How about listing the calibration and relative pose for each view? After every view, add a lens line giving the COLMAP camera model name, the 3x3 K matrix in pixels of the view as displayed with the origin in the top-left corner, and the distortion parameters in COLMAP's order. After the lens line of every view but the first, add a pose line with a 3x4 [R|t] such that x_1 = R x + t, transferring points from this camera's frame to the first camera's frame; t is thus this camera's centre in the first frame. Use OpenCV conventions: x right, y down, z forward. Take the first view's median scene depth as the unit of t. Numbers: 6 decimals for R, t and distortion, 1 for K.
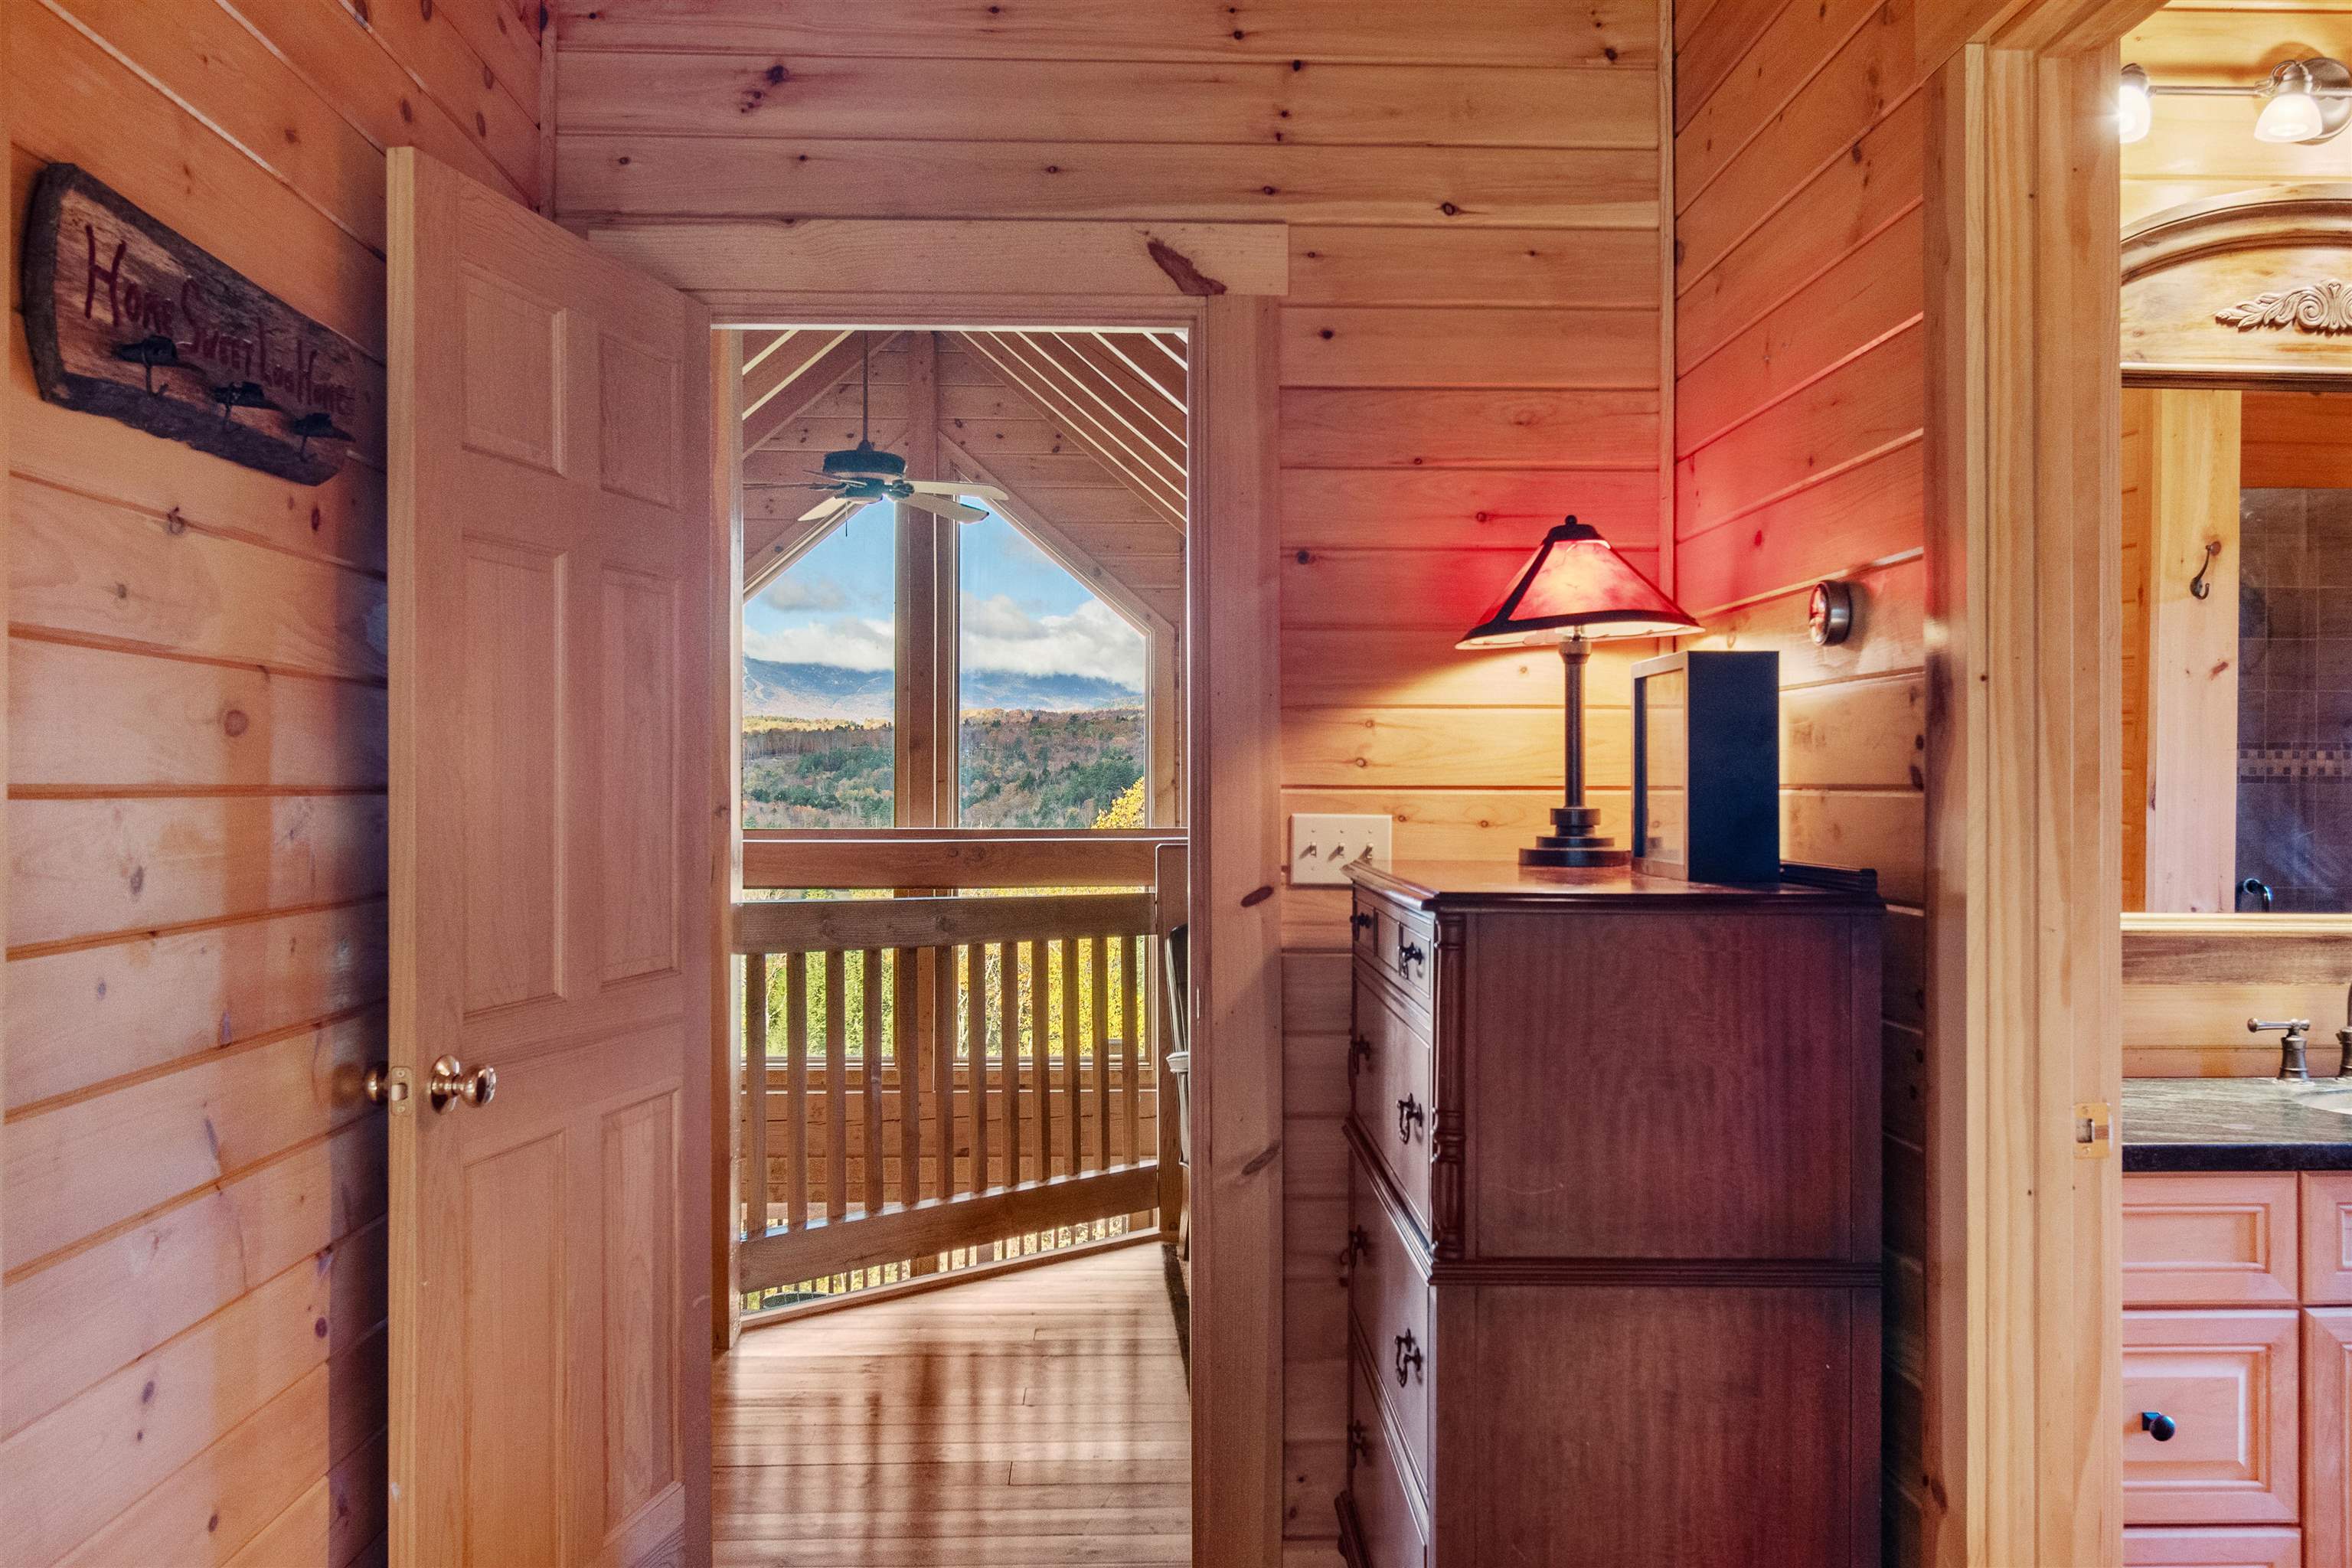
lens RADIAL K [[1956.8, 0, 1171.3], [0, 1956.8, 815.6], [0, 0, 1]] dist [0.006145, 0.006046]
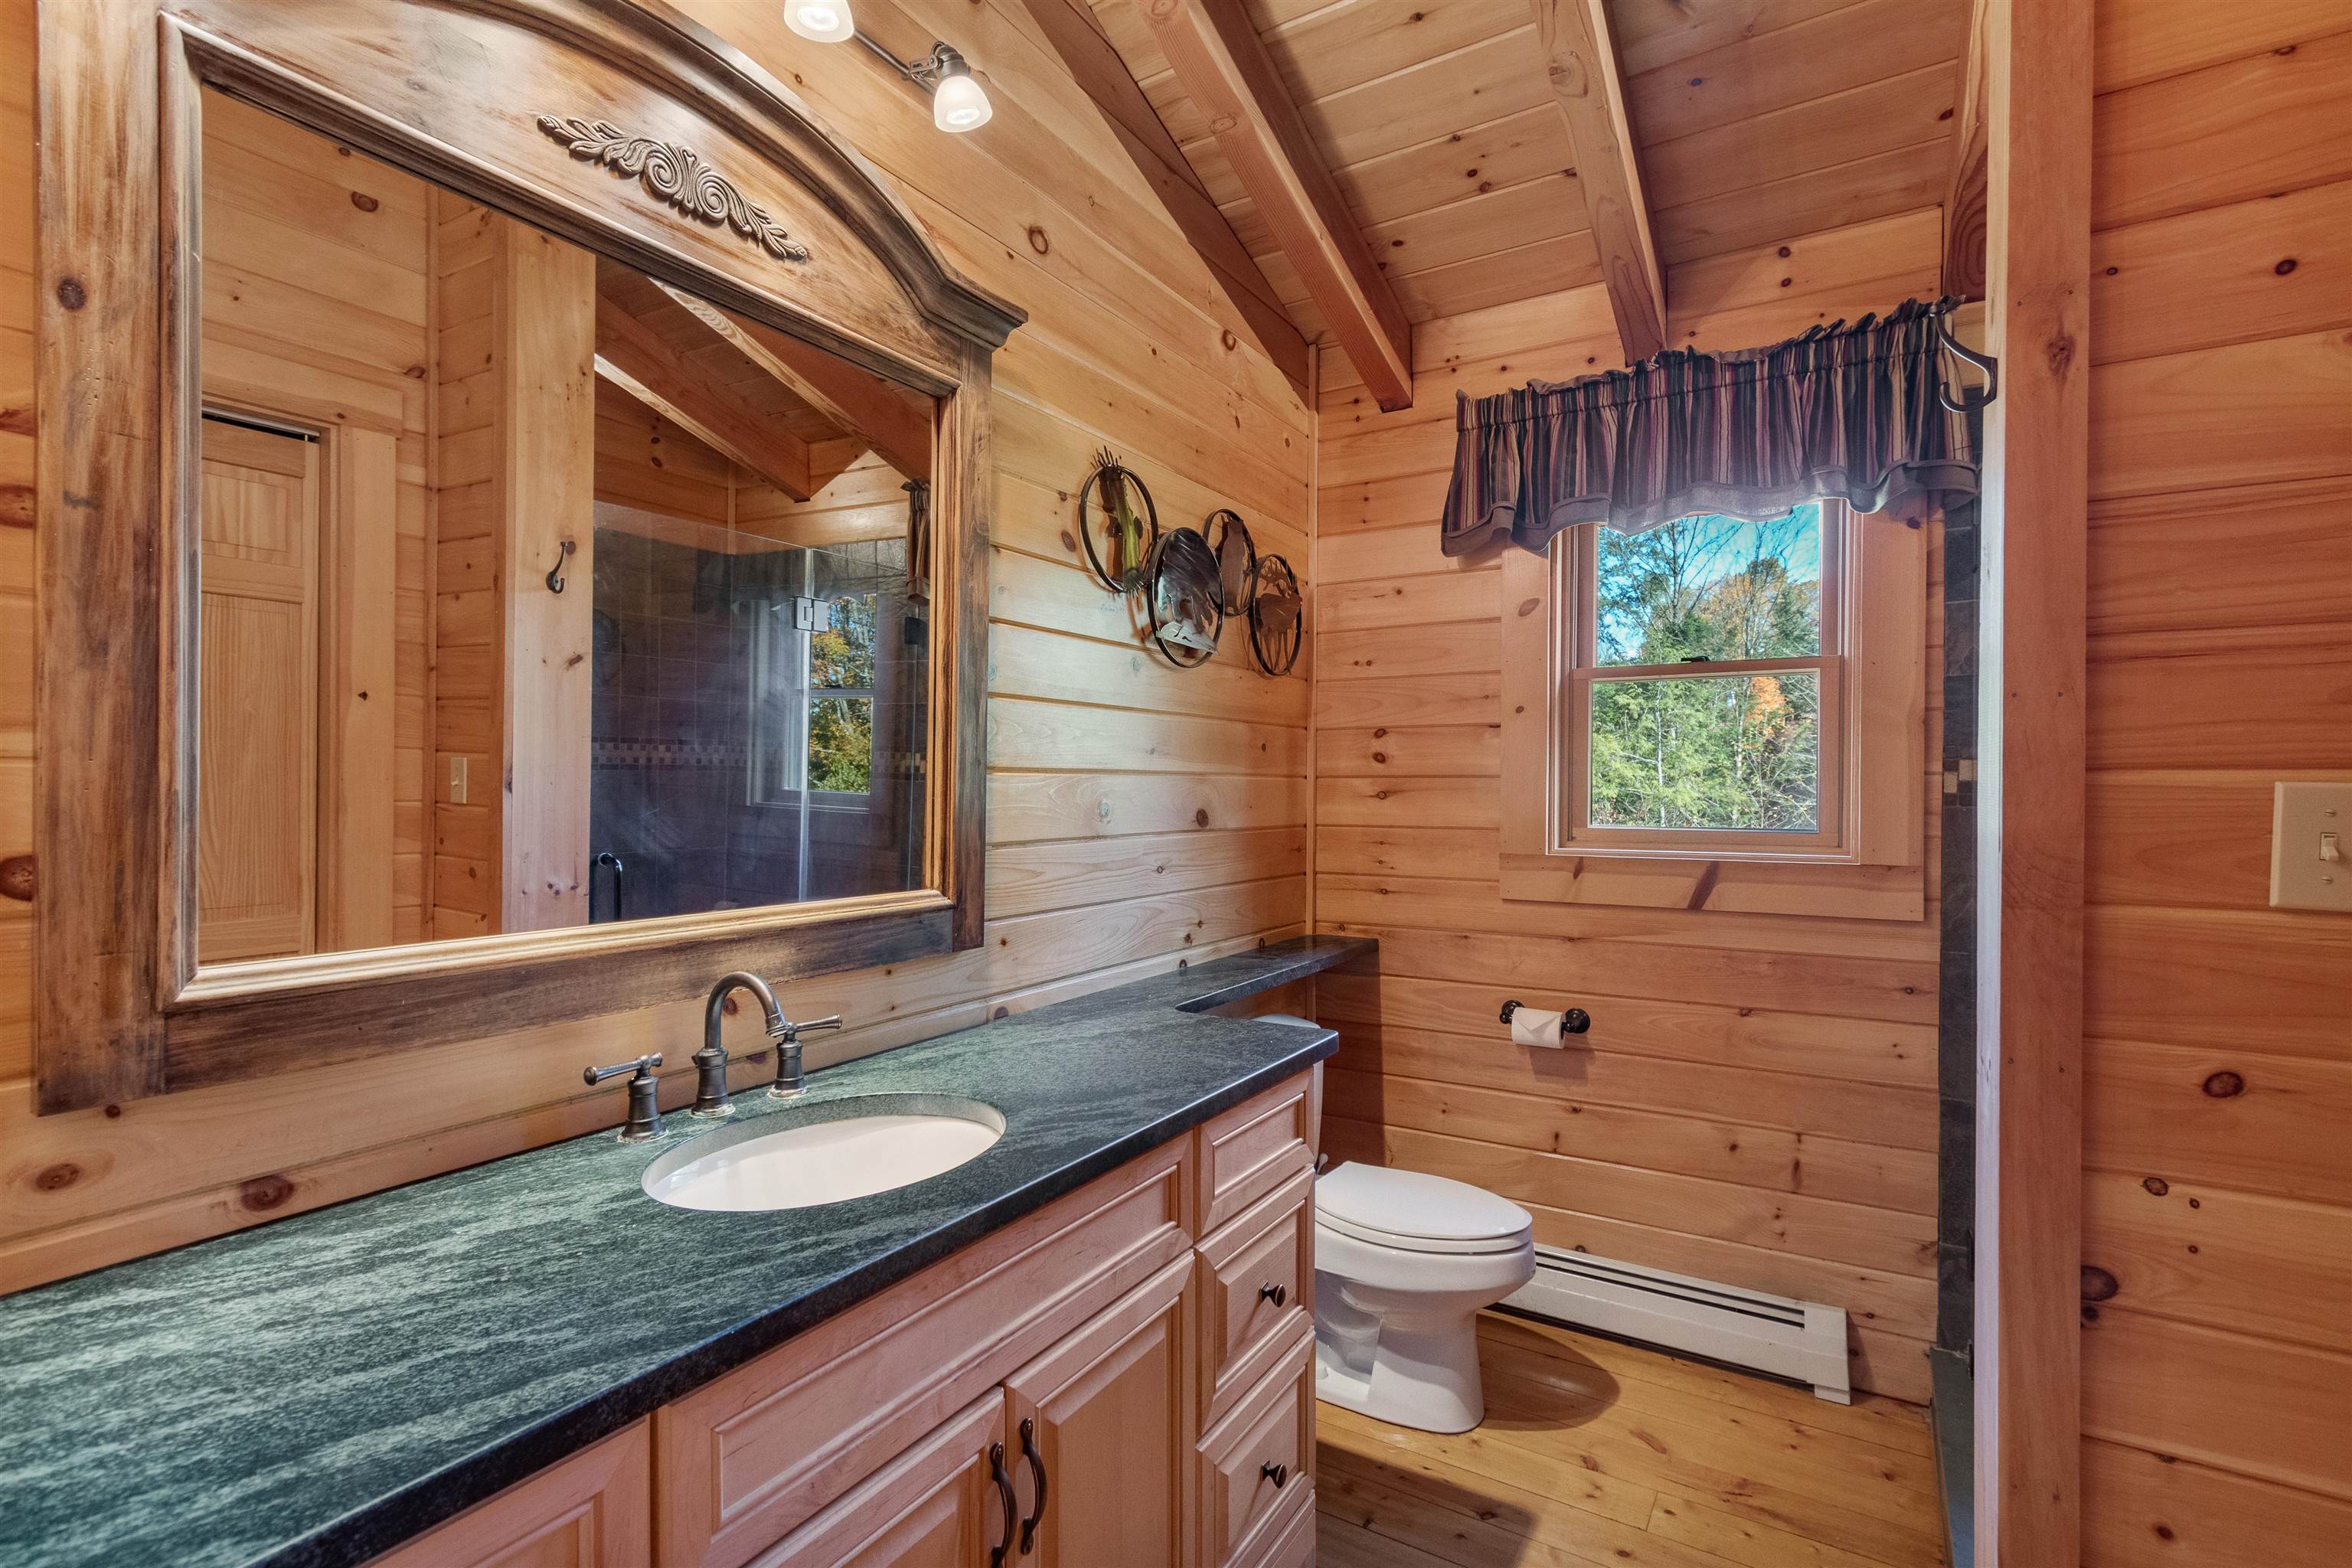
lens RADIAL K [[1064.3, 0, 1194.3], [0, 1064.3, 782.3], [0, 0, 1]] dist [0.002704, -0.000616]
pose [[0.540768, 0.003545, 0.841164, 0.227831], [0.004832, 0.999962, -0.007321, -0.001930], [-0.841158, 0.008023, 0.540730, 0.399859]]
